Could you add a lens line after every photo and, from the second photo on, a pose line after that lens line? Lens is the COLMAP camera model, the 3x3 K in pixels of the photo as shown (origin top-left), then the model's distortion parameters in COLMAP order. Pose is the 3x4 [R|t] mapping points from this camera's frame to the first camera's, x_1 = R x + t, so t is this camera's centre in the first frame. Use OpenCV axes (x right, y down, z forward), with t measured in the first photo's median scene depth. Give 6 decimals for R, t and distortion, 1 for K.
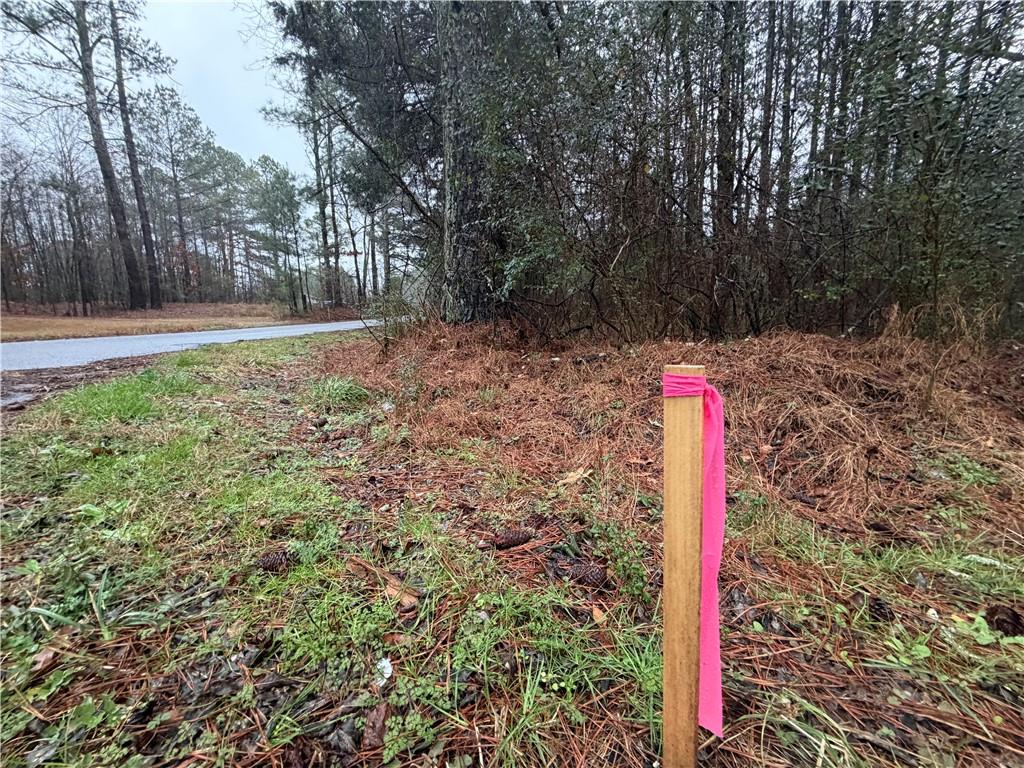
lens RADIAL K [[411.2, 0, 512.2], [0, 411.2, 384.3], [0, 0, 1]] dist [0.000158, 0.000026]
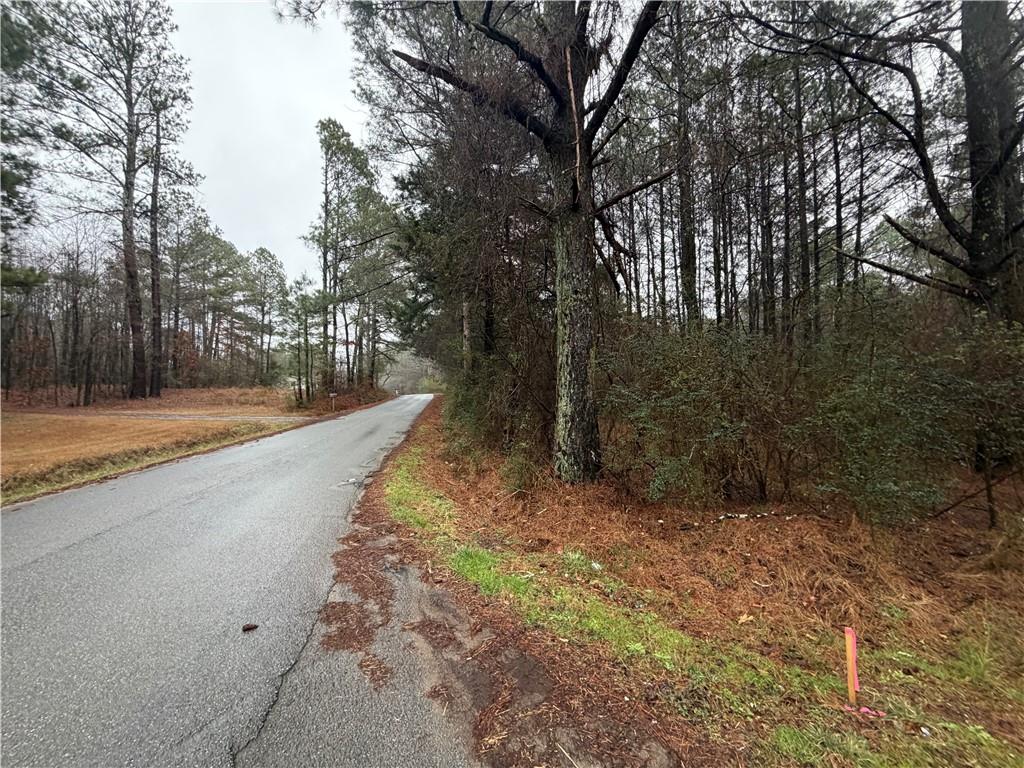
lens RADIAL K [[411.2, 0, 511.5], [0, 411.2, 382.6], [0, 0, 1]] dist [0.000158, 0.000026]
pose [[0.996046, 0.018010, 0.087000, -0.088251], [-0.002094, 0.983726, -0.179664, -0.042724], [-0.088820, 0.178771, 0.979873, -0.089847]]
